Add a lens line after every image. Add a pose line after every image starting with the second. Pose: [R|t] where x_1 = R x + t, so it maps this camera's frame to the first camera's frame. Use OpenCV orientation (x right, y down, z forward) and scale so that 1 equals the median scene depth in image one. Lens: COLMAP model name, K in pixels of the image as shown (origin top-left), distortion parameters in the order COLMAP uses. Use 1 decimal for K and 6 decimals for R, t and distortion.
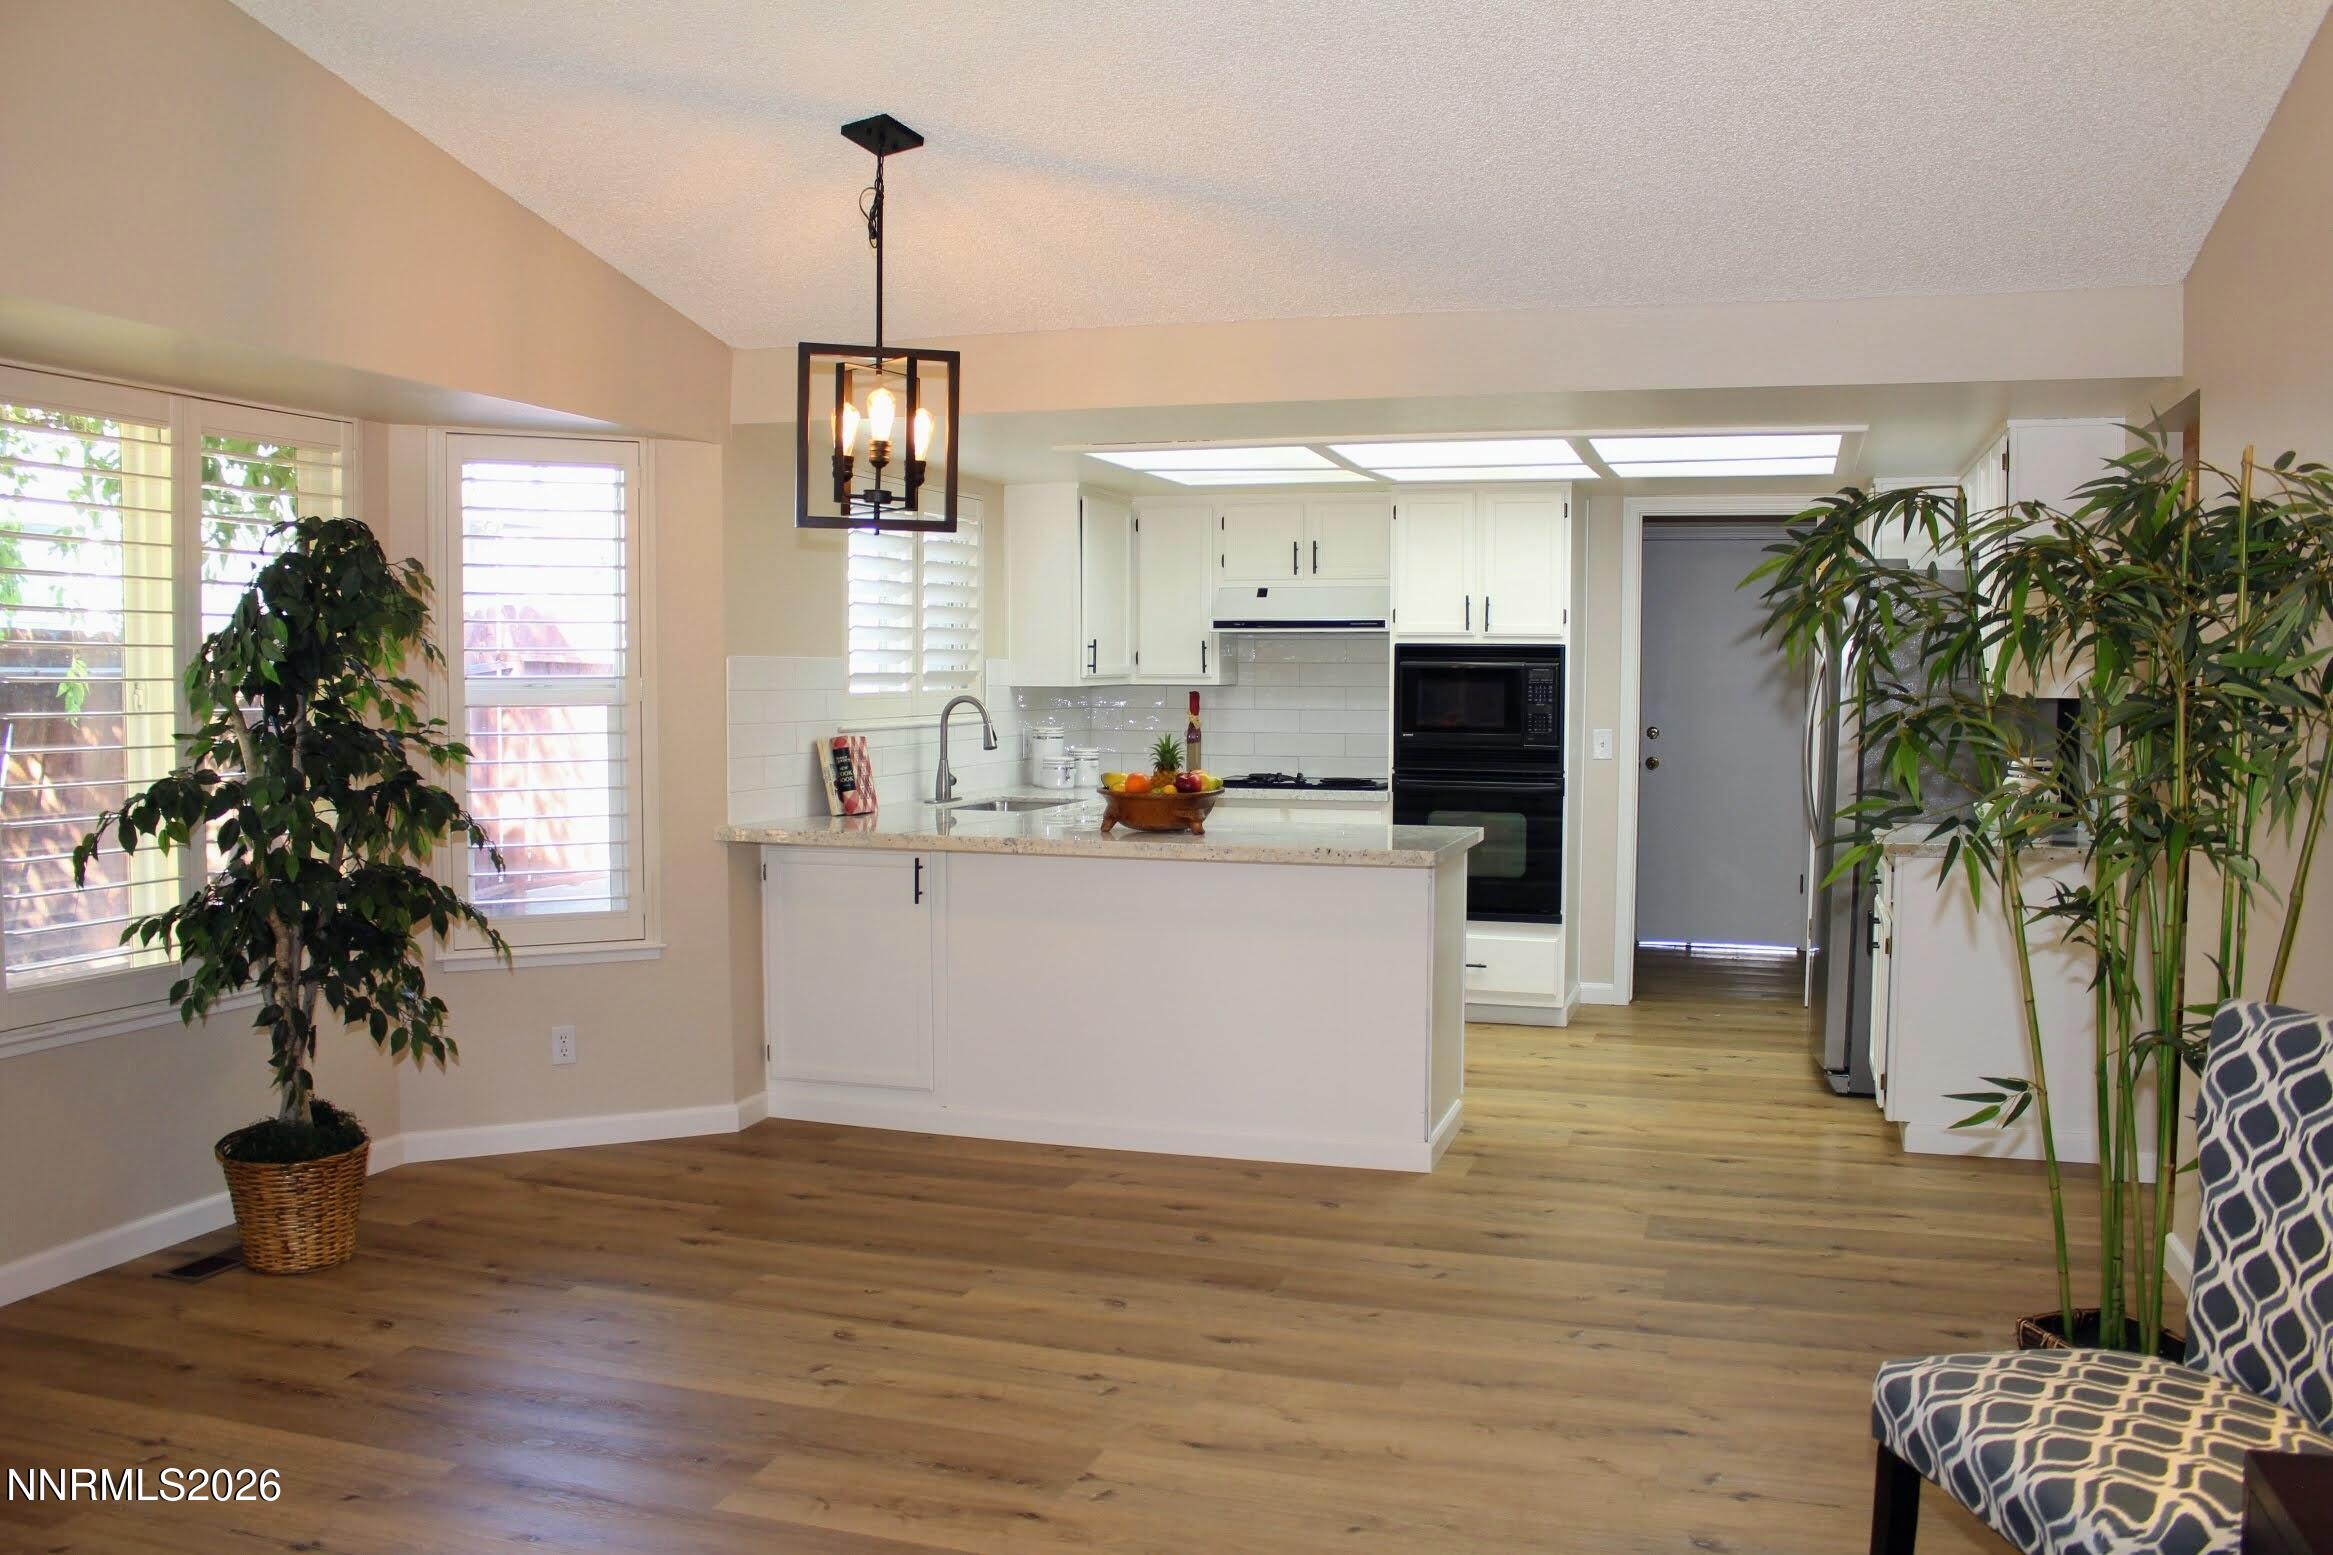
lens RADIAL K [[1939.2, 0, 1230.1], [0, 1939.2, 777.9], [0, 0, 1]] dist [-0.156065, 0.124415]
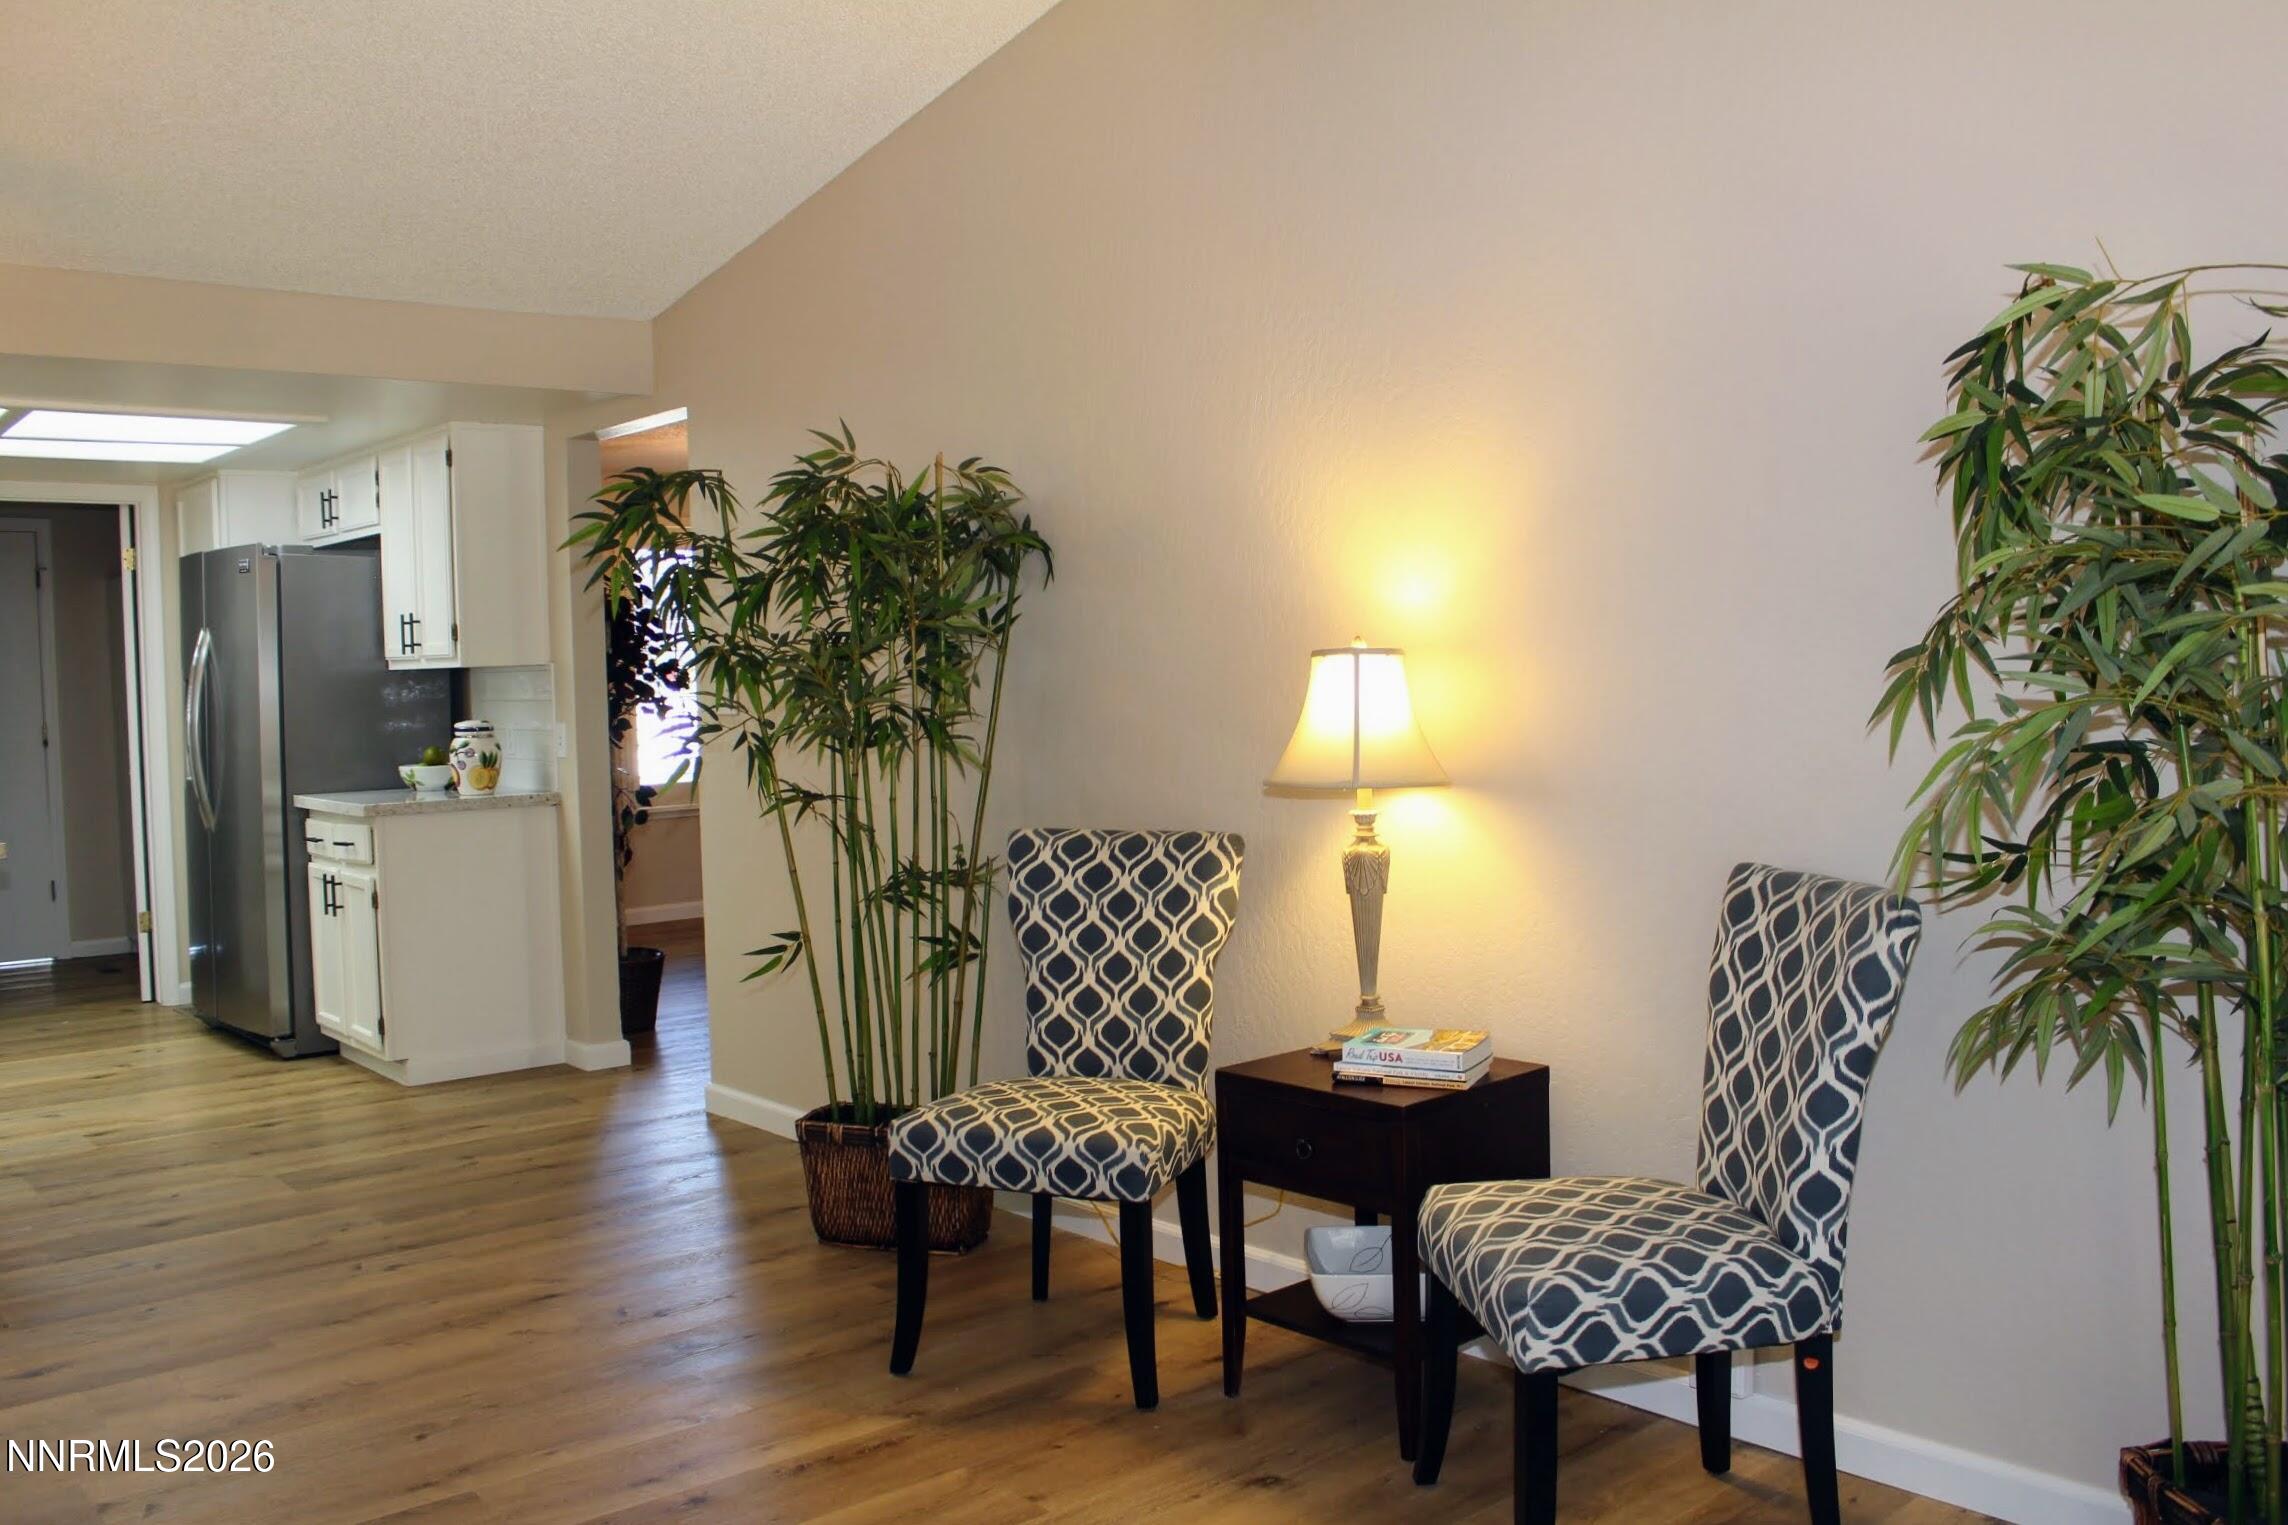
lens RADIAL K [[1901.8, 0, 1206.4], [0, 1901.8, 762.9], [0, 0, 1]] dist [-0.156065, 0.124415]
pose [[0.509469, -0.062380, 0.858225, -0.529315], [0.075832, 0.996743, 0.027432, 0.029781], [-0.857141, 0.051105, 0.512540, 0.088636]]
